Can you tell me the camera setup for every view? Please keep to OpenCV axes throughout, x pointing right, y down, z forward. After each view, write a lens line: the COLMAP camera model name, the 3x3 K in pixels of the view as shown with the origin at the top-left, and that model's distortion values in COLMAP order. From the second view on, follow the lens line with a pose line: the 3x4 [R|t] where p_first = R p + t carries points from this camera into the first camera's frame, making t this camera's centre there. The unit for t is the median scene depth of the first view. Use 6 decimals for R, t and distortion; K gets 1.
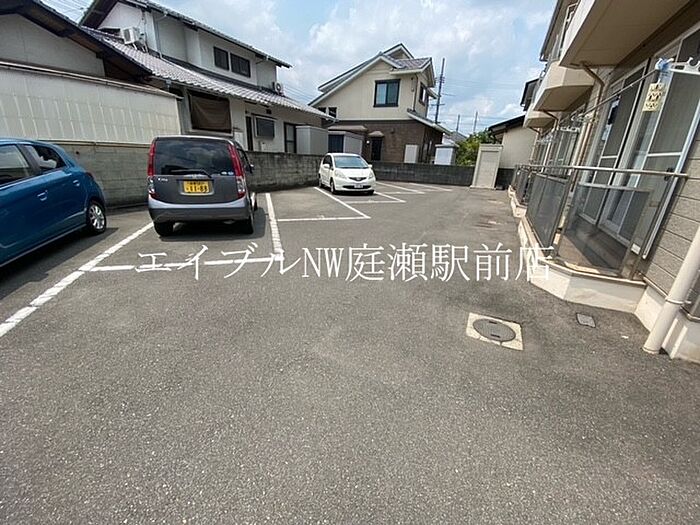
lens RADIAL K [[282.4, 0, 349.6], [0, 282.4, 261.9], [0, 0, 1]] dist [0.022780, -0.021463]
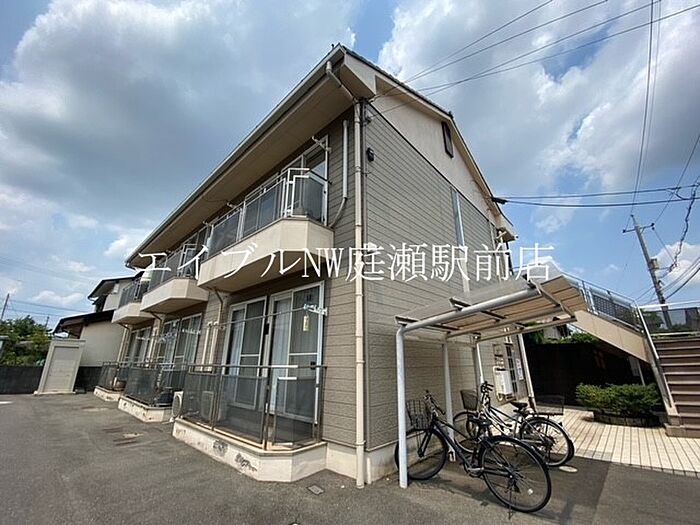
lens RADIAL K [[282.4, 0, 349.6], [0, 282.4, 261.9], [0, 0, 1]] dist [0.022780, -0.021463]
pose [[0.275989, 0.268008, 0.923039, -0.527247], [0.347663, 0.867478, -0.355827, -0.161398], [-0.896080, 0.419111, 0.146238, 0.264139]]
